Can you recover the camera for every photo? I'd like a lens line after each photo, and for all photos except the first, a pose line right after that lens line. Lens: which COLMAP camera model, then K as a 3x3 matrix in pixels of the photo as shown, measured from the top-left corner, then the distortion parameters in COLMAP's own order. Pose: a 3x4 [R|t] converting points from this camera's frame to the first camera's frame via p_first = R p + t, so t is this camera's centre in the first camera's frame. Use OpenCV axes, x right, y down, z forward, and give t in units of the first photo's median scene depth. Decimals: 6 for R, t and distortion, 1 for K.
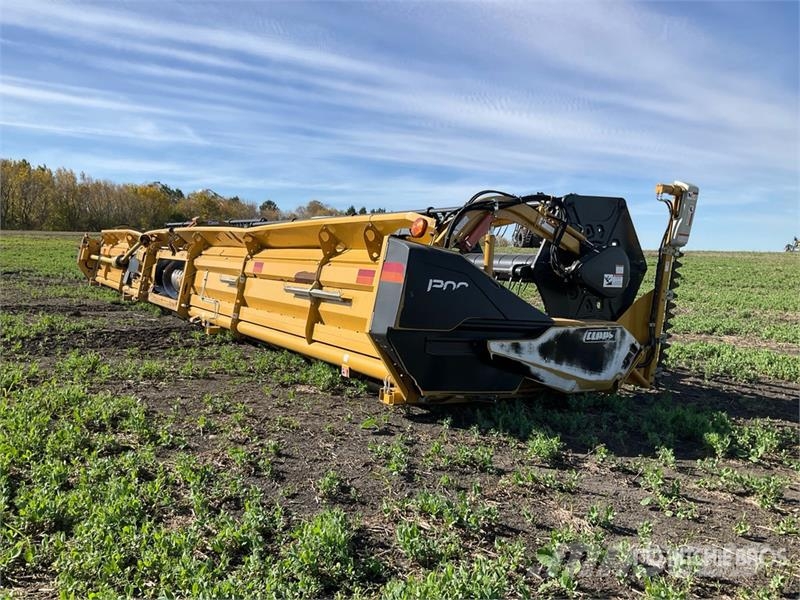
lens RADIAL K [[652.4, 0, 400.0], [0, 652.4, 300.0], [0, 0, 1]] dist [0.096376, -0.196209]
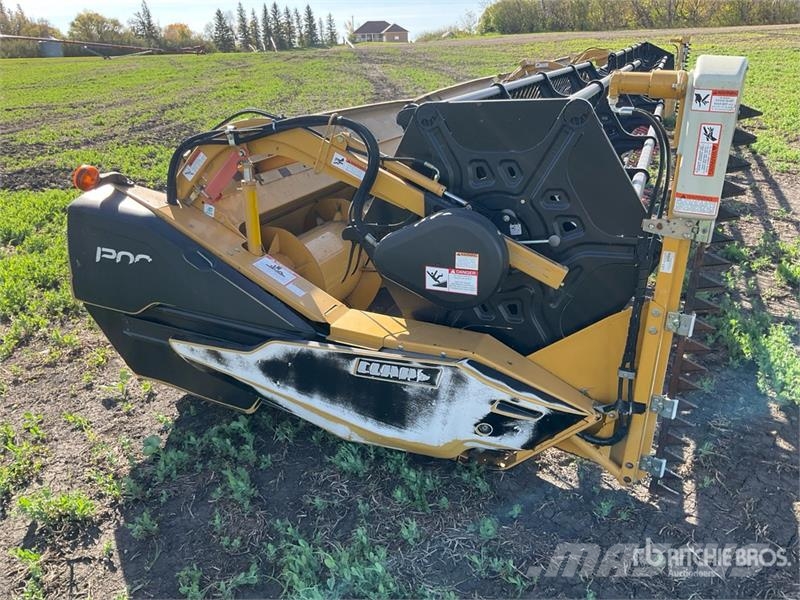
lens RADIAL K [[652.4, 0, 400.0], [0, 652.4, 300.0], [0, 0, 1]] dist [0.096376, -0.196209]
pose [[0.595645, 0.249860, -0.763398, 0.781804], [-0.014974, 0.953678, 0.300456, -0.190079], [0.803108, -0.167534, 0.571795, 0.739458]]
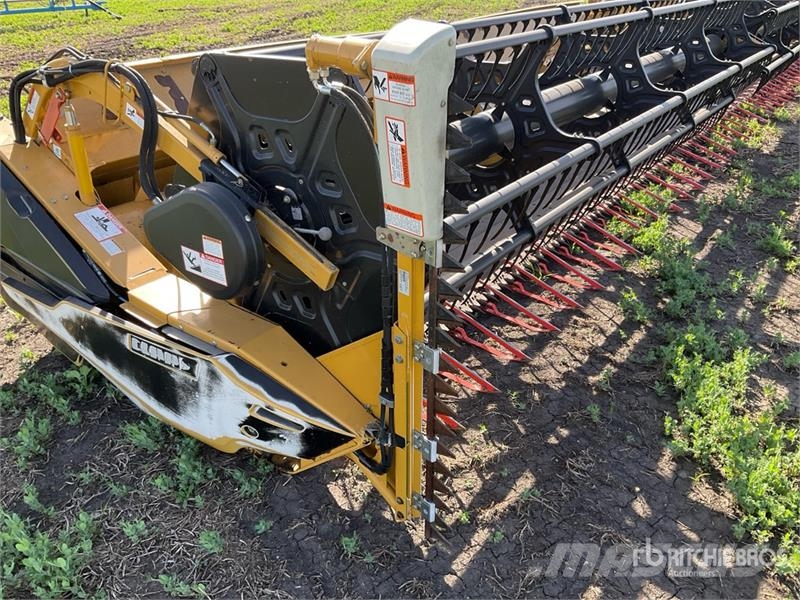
lens RADIAL K [[652.4, 0, 400.0], [0, 652.4, 300.0], [0, 0, 1]] dist [0.096376, -0.196209]
pose [[0.375280, 0.405764, -0.833379, 0.854272], [-0.052107, 0.906906, 0.418099, -0.229805], [0.925446, -0.113480, 0.361486, 1.065238]]
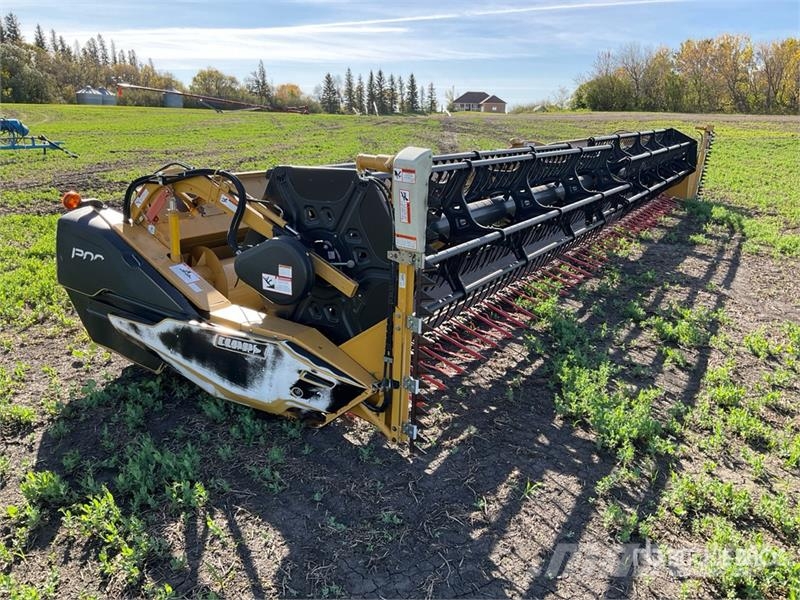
lens RADIAL K [[652.4, 0, 400.0], [0, 652.4, 300.0], [0, 0, 1]] dist [0.096376, -0.196209]
pose [[0.476630, 0.227436, -0.849174, 1.168834], [-0.076642, 0.973026, 0.217590, -0.210728], [0.875757, -0.038628, 0.481205, 0.840006]]
